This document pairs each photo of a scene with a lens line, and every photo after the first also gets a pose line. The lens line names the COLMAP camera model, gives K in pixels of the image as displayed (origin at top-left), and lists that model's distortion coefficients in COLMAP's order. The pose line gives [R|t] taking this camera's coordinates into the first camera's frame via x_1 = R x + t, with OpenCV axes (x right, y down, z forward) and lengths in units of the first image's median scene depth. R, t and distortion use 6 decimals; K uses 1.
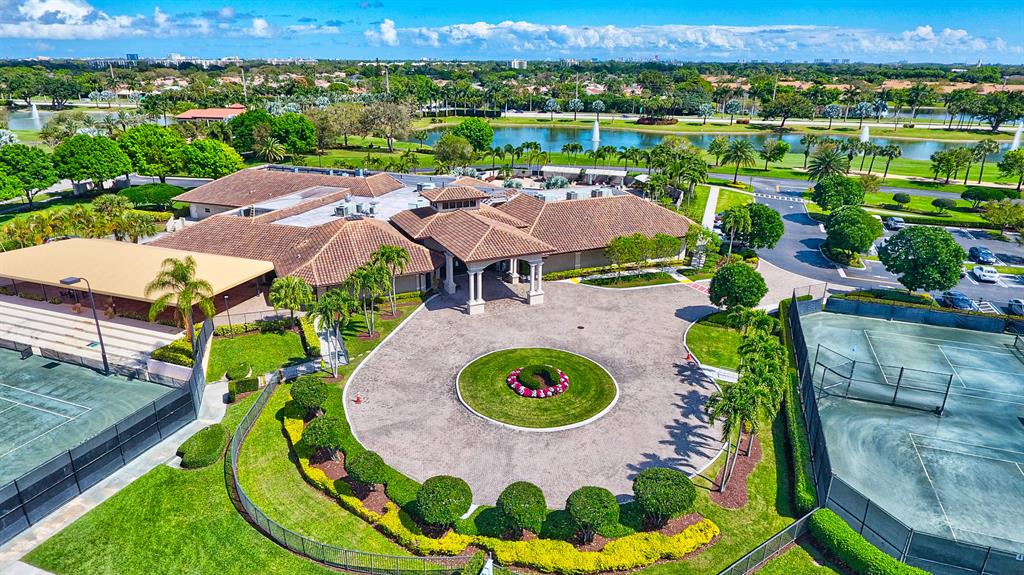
lens RADIAL K [[614.6, 0, 506.5], [0, 614.6, 285.9], [0, 0, 1]] dist [-0.004237, -0.001522]
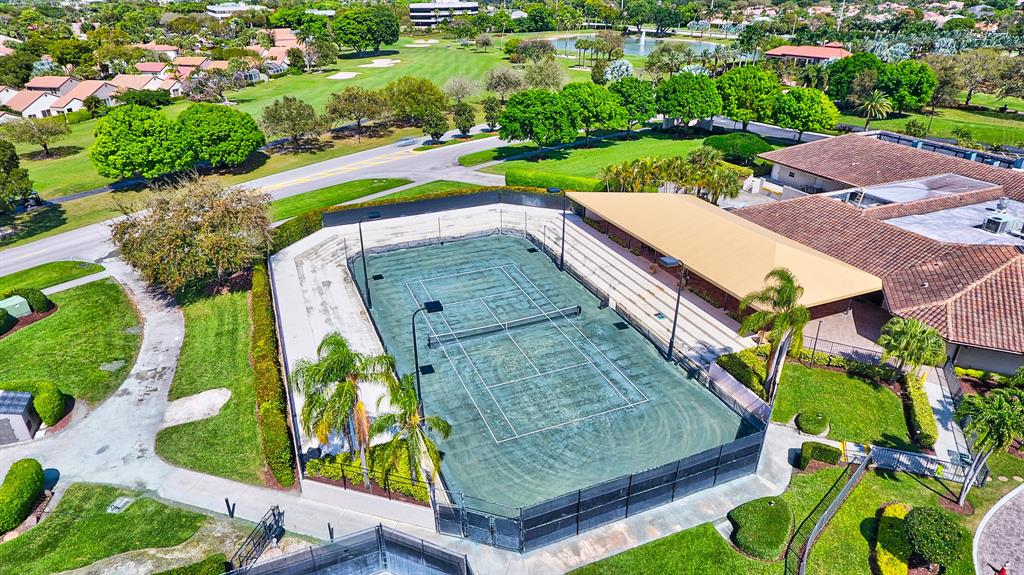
lens RADIAL K [[614.6, 0, 511.0], [0, 614.6, 277.0], [0, 0, 1]] dist [-0.004237, -0.001522]
pose [[0.678673, 0.301094, -0.669885, -0.175911], [-0.239434, 0.952977, 0.185760, -0.070236], [0.694316, 0.034322, 0.718851, 0.125533]]
